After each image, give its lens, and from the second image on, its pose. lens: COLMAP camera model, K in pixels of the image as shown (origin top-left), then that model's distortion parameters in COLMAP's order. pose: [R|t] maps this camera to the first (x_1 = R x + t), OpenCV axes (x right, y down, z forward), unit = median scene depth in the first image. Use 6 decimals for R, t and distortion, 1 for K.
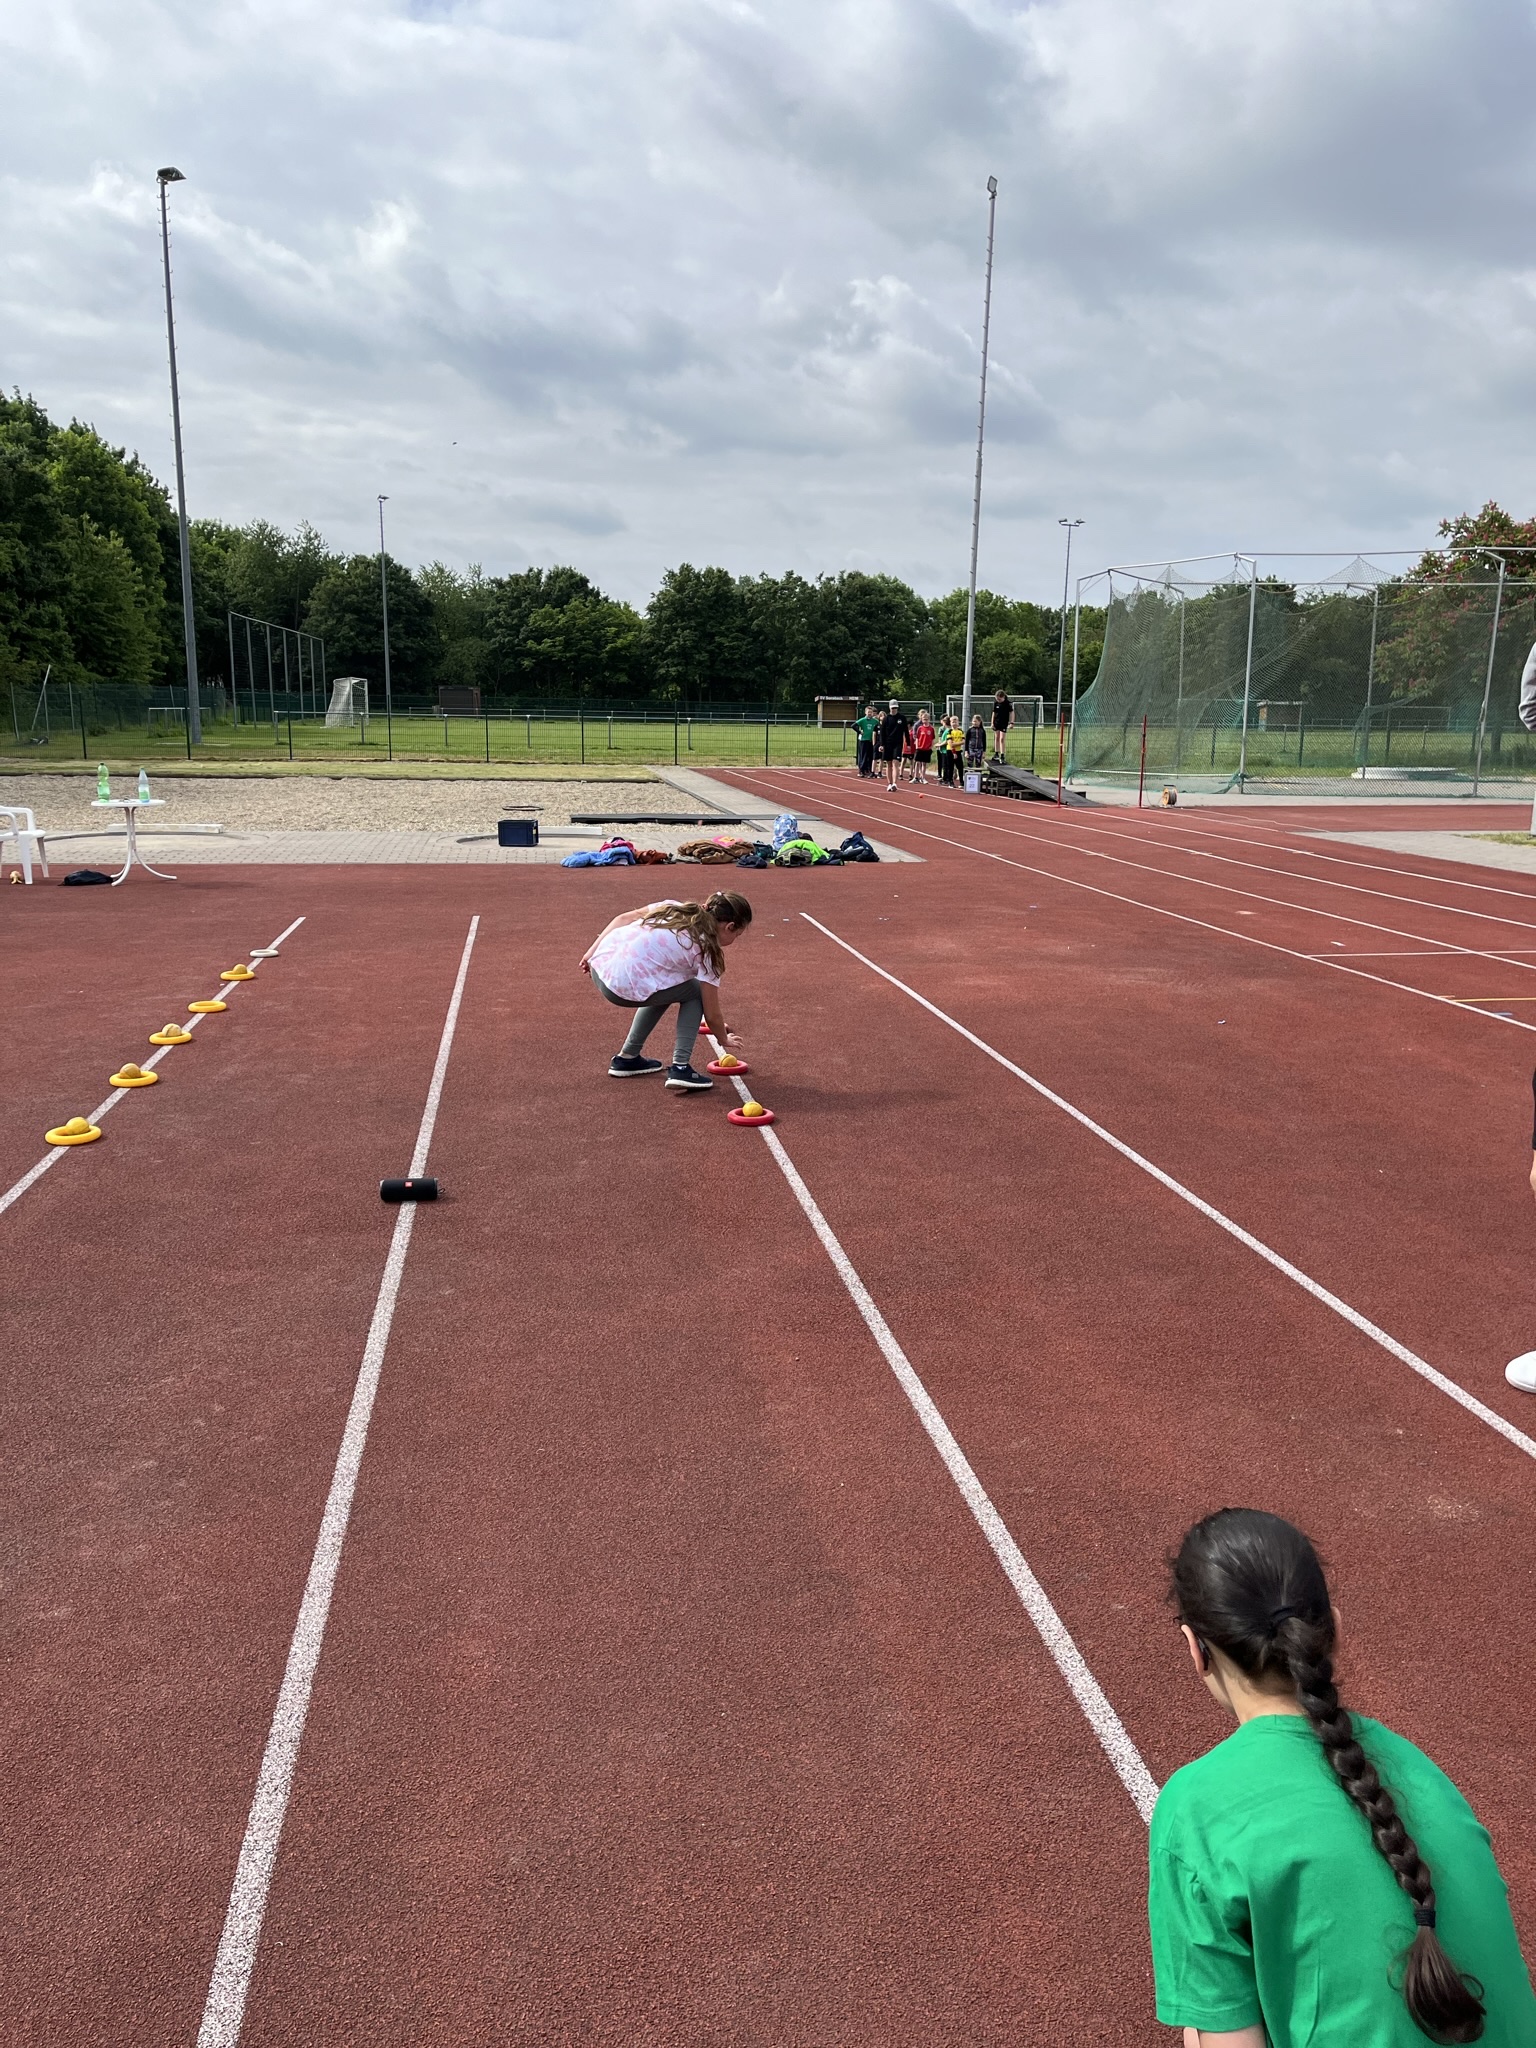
lens RADIAL K [[1557.8, 0, 781.7], [0, 1557.8, 1016.6], [0, 0, 1]] dist [0.070645, -0.079966]
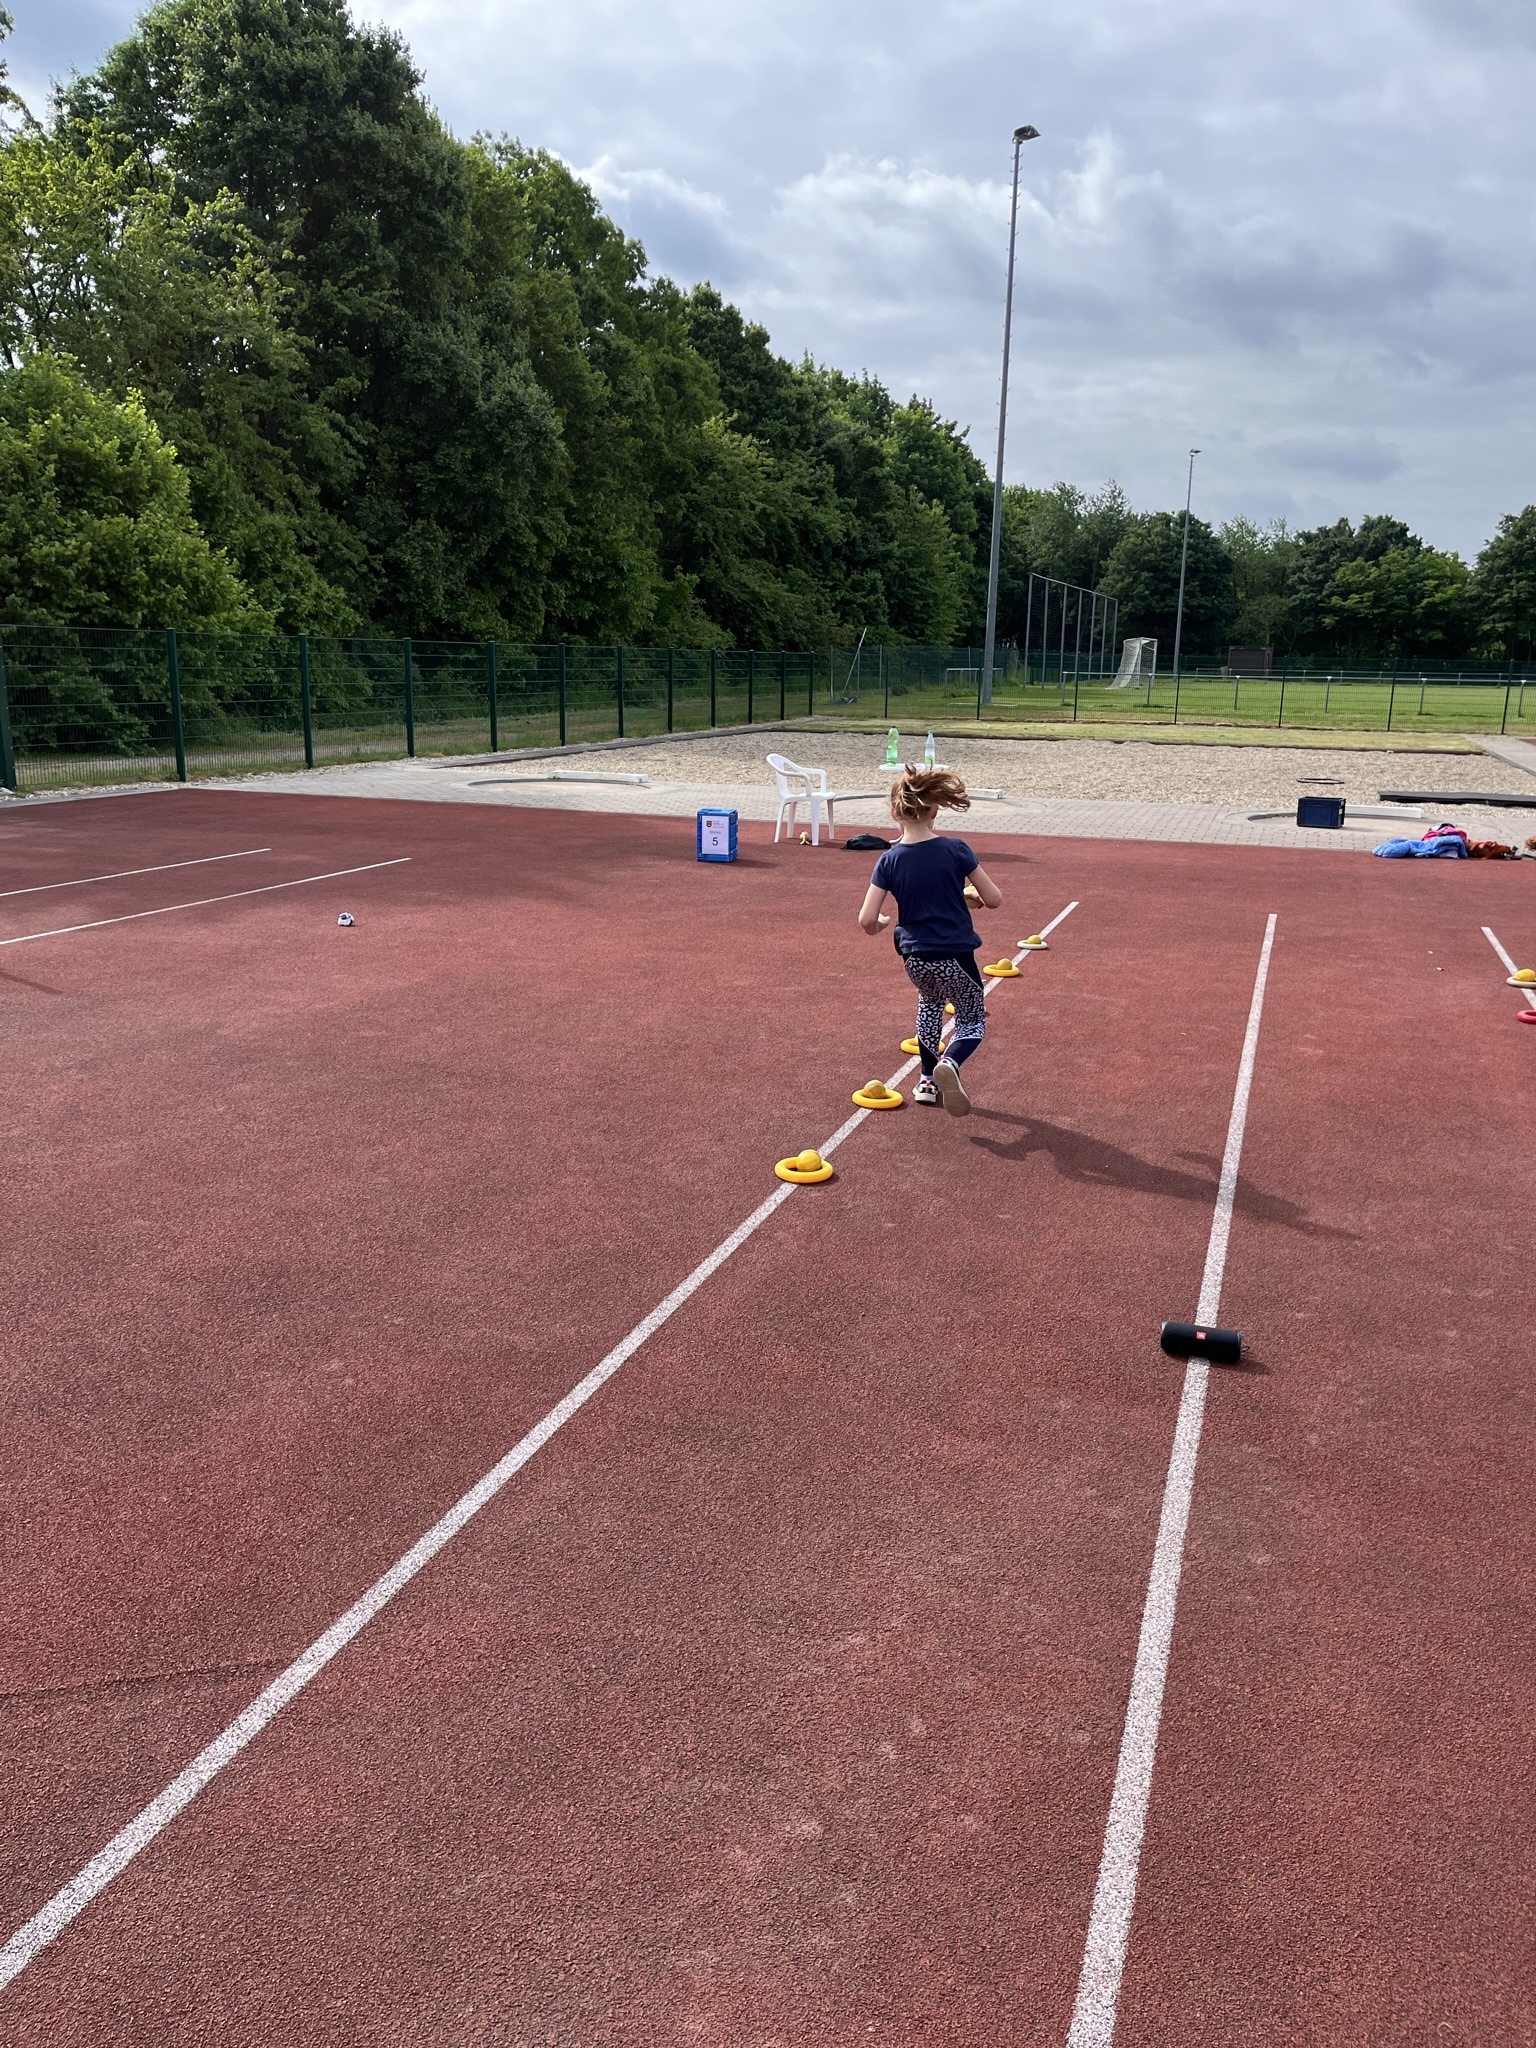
lens RADIAL K [[1557.8, 0, 783.7], [0, 1557.8, 1006.3], [0, 0, 1]] dist [0.070645, -0.079966]
pose [[0.887881, 0.106805, -0.447504, -0.034903], [-0.098898, 0.994249, 0.041075, -0.018223], [0.449318, 0.007787, 0.893338, 0.092265]]
